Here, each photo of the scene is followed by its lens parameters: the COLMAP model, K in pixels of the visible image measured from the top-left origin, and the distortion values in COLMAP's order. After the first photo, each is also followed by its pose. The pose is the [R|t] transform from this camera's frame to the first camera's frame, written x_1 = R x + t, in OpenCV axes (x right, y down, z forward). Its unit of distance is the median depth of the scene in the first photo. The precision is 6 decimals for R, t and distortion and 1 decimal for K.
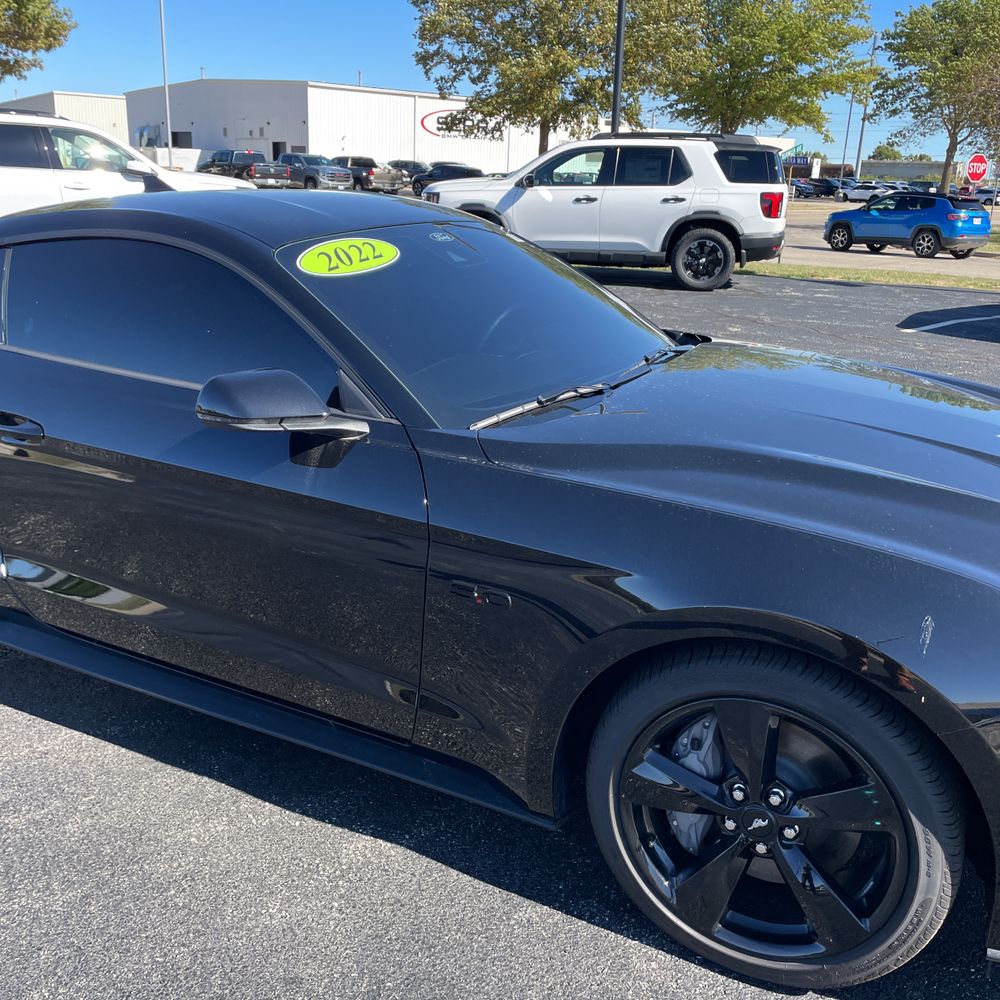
lens RADIAL K [[1007.3, 0, 501.8], [0, 1007.3, 483.5], [0, 0, 1]] dist [0.075169, -0.095487]
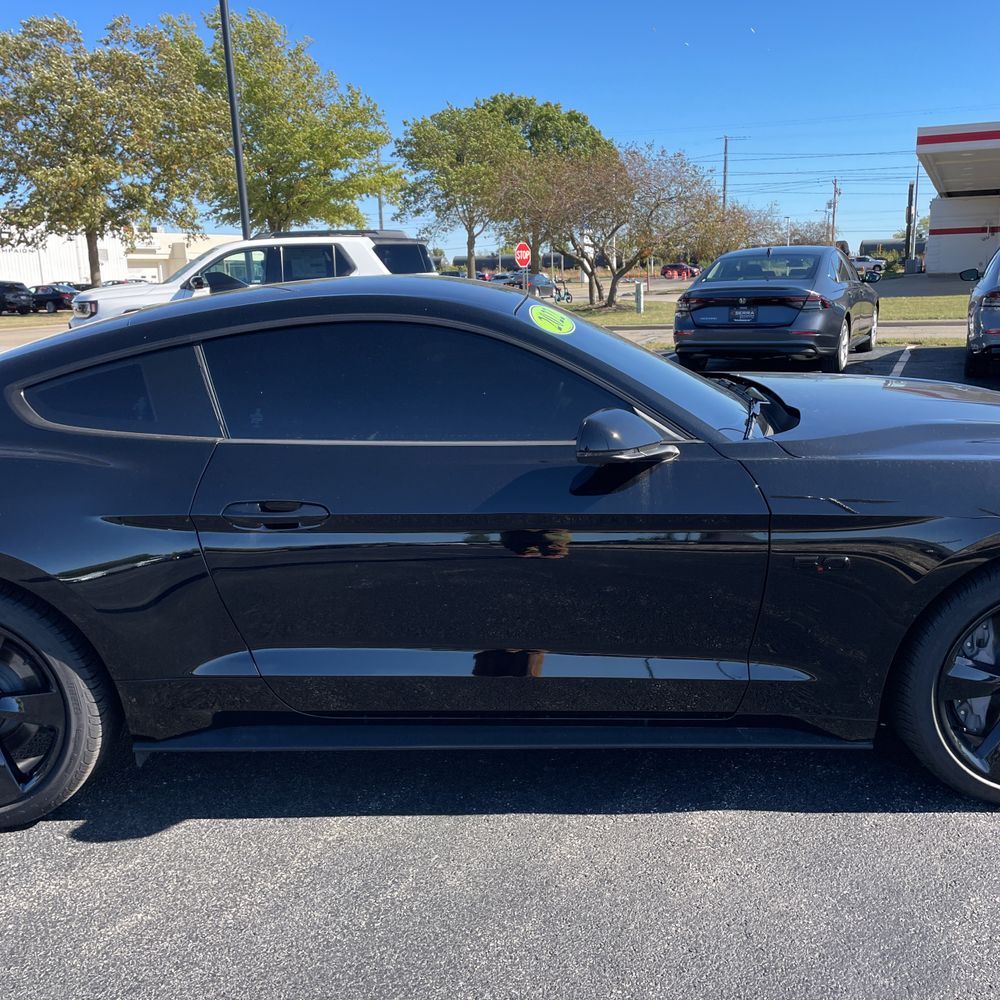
lens RADIAL K [[1007.3, 0, 501.8], [0, 1007.3, 483.5], [0, 0, 1]] dist [0.075169, -0.095487]
pose [[0.902526, -0.145585, 0.405279, -0.113686], [0.182246, 0.981815, -0.053160, 0.001187], [-0.390170, 0.121839, 0.912646, 0.000632]]
